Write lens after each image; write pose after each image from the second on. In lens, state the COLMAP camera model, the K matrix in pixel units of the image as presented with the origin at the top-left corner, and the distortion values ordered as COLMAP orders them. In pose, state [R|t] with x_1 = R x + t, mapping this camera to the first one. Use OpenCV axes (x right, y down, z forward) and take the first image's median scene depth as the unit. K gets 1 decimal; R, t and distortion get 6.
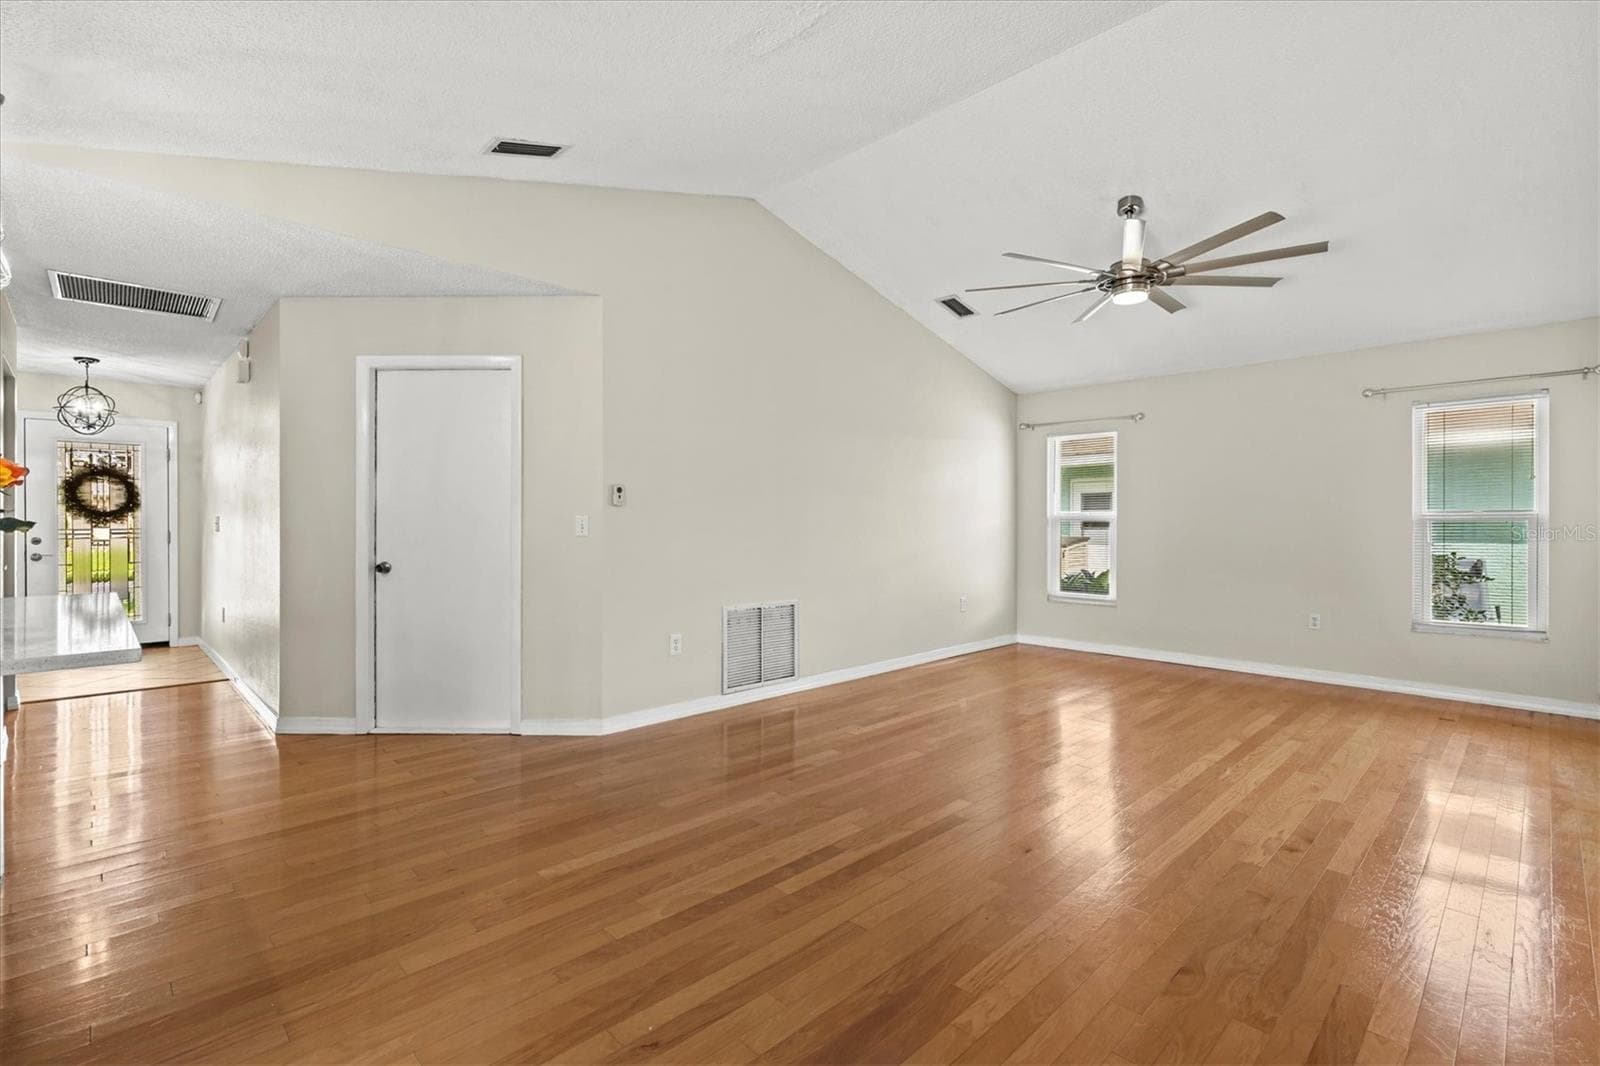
lens RADIAL K [[746.8, 0, 800.0], [0, 746.8, 533.0], [0, 0, 1]] dist [-0.006652, 0.000670]
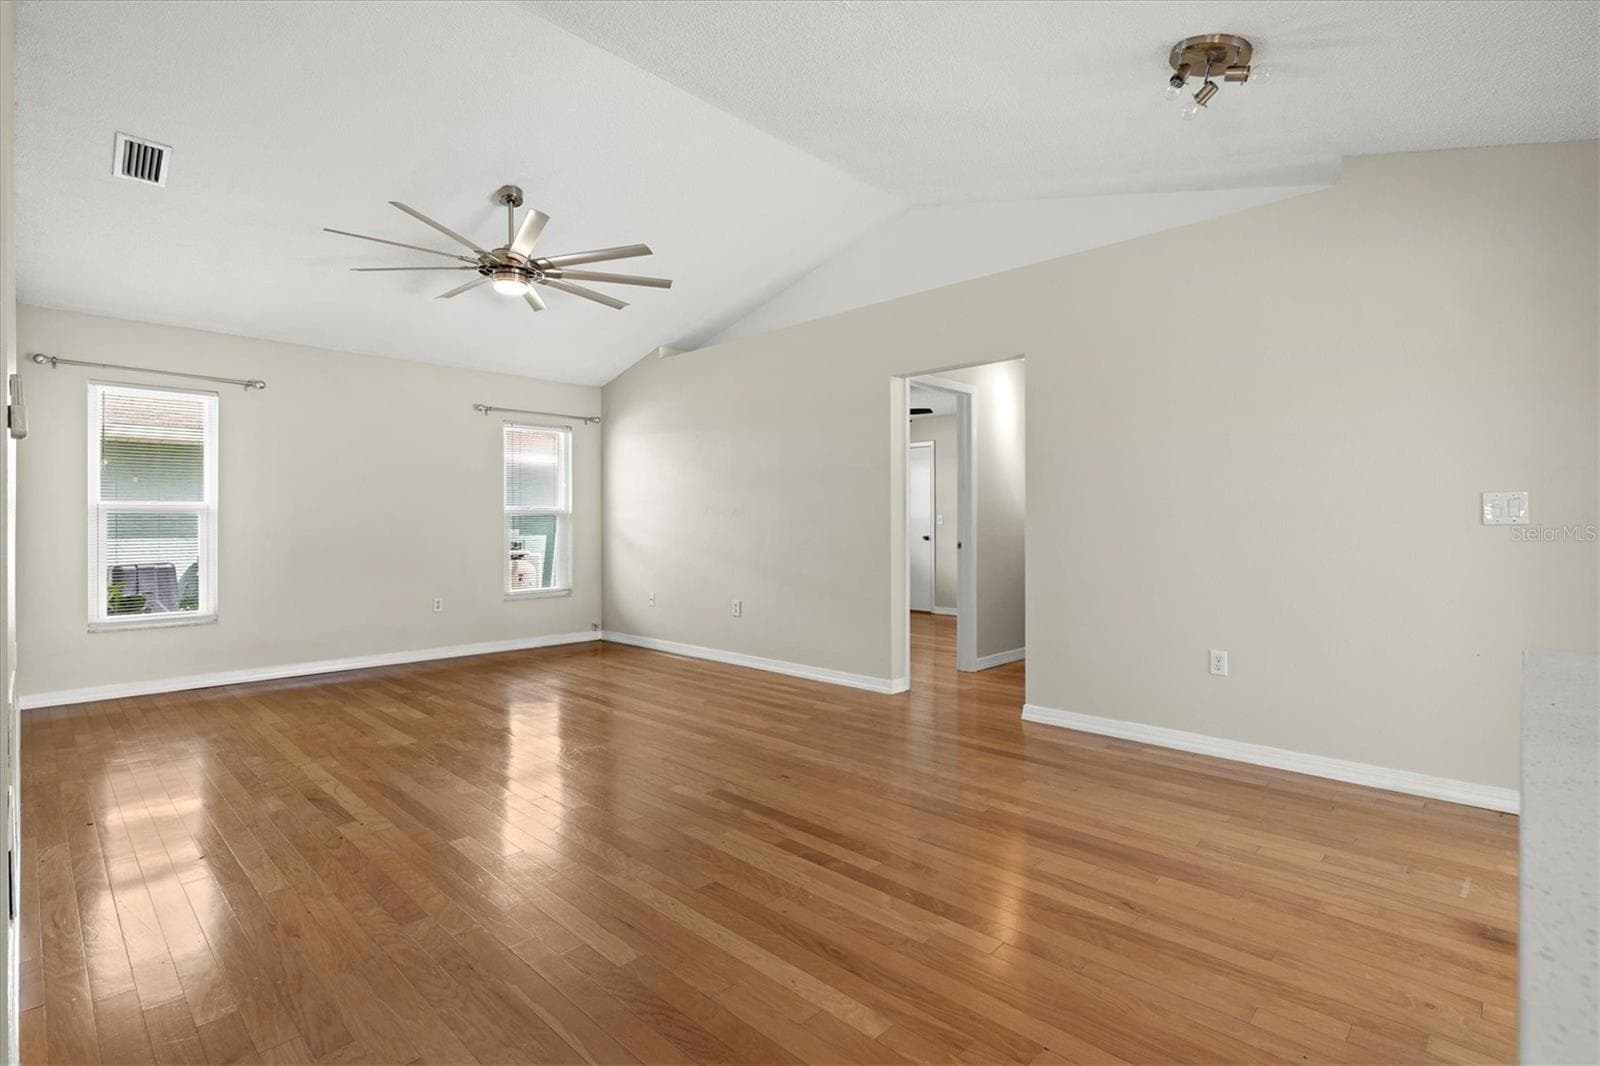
lens RADIAL K [[765.8, 0, 800.0], [0, 765.8, 533.0], [0, 0, 1]] dist [0.012274, 0.000217]
pose [[-0.019980, -0.024505, 0.999500, -0.603093], [0.017712, 0.999534, 0.024860, -0.004424], [-0.999643, 0.018200, -0.019537, 0.629519]]
